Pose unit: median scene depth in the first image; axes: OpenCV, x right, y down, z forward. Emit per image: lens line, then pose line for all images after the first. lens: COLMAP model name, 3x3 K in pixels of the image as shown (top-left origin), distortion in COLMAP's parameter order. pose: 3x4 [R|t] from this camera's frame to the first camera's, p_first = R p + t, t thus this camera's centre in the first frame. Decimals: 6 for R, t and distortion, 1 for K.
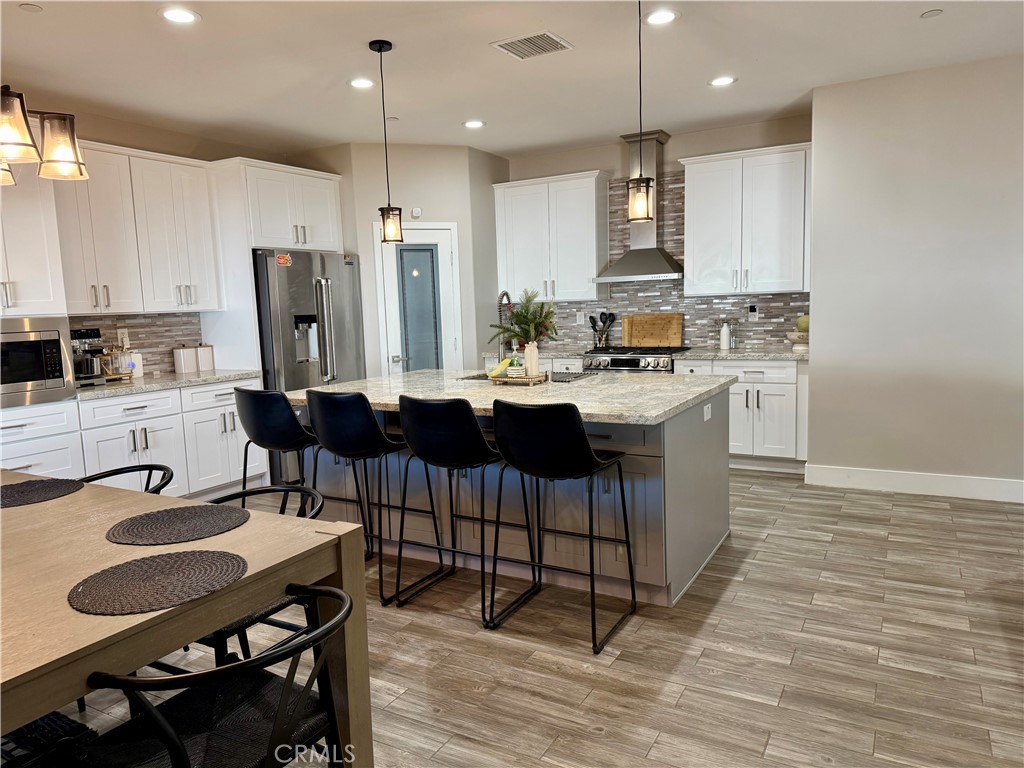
lens RADIAL K [[716.1, 0, 511.8], [0, 716.1, 389.9], [0, 0, 1]] dist [0.045735, -0.044511]
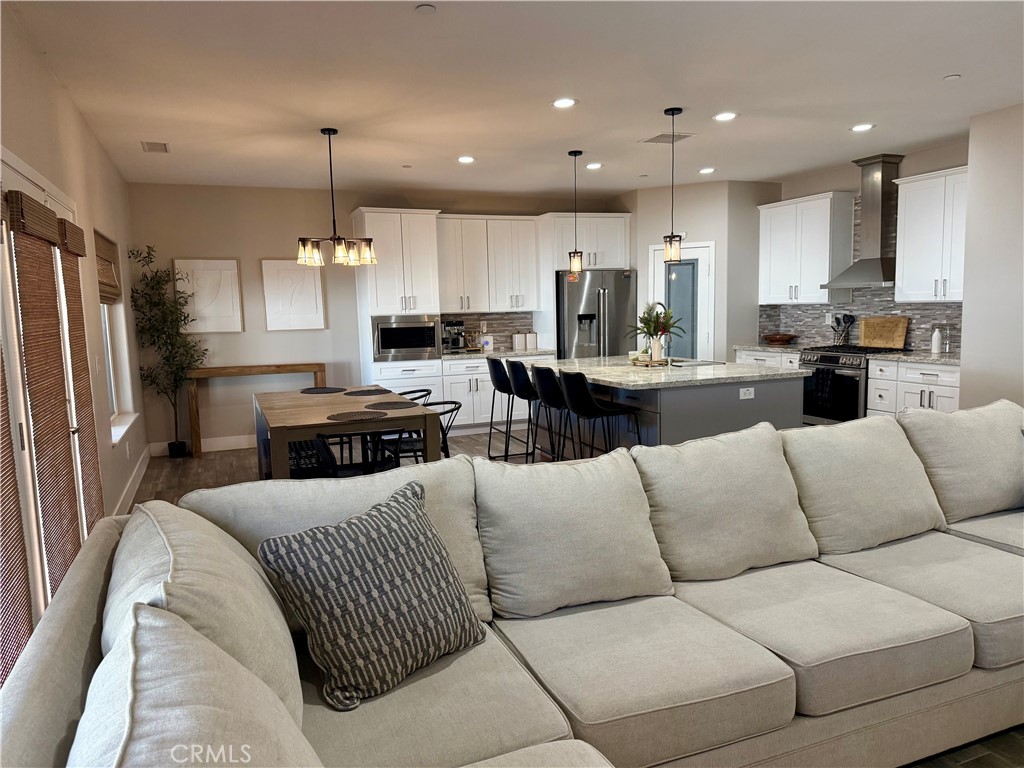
lens RADIAL K [[721.8, 0, 512.0], [0, 721.8, 384.0], [0, 0, 1]] dist [0.035005, -0.038055]
pose [[0.779242, 0.080180, -0.621574, 0.541250], [-0.074176, 0.996611, 0.035567, -0.002318], [0.622319, 0.018390, 0.782548, -0.258491]]
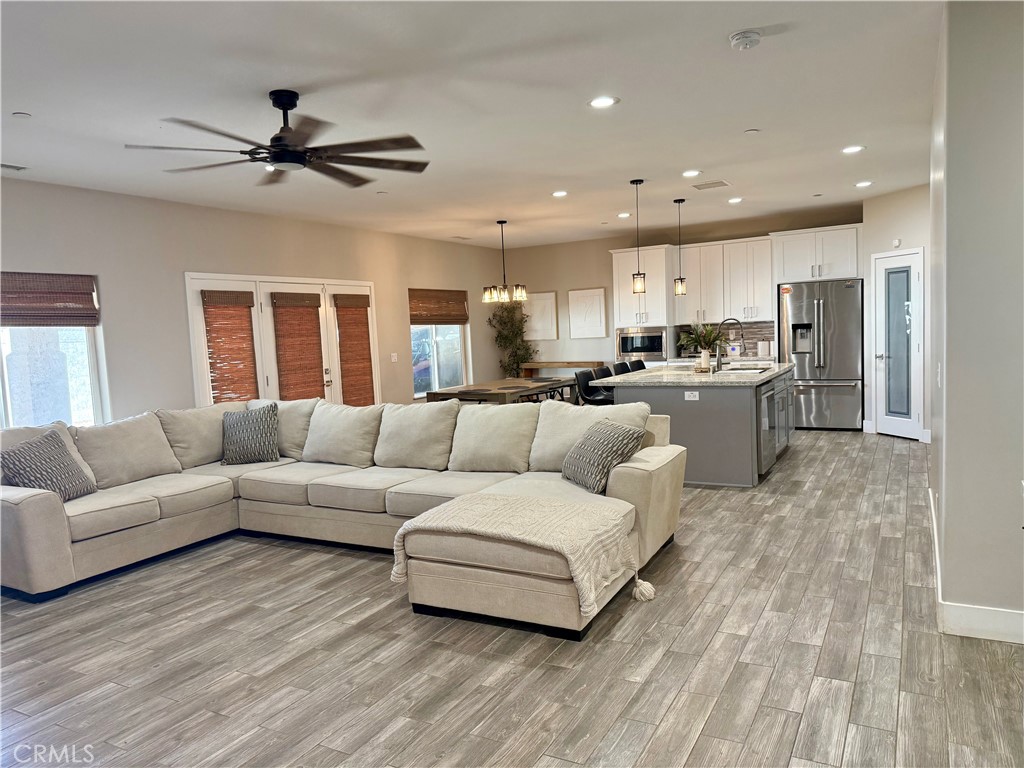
lens RADIAL K [[716.1, 0, 511.8], [0, 716.1, 389.9], [0, 0, 1]] dist [0.045735, -0.044511]
pose [[-0.006502, 0.118300, -0.992957, 1.356930], [-0.070296, 0.990467, 0.118464, -0.106956], [0.997505, 0.070572, 0.001876, 0.389634]]
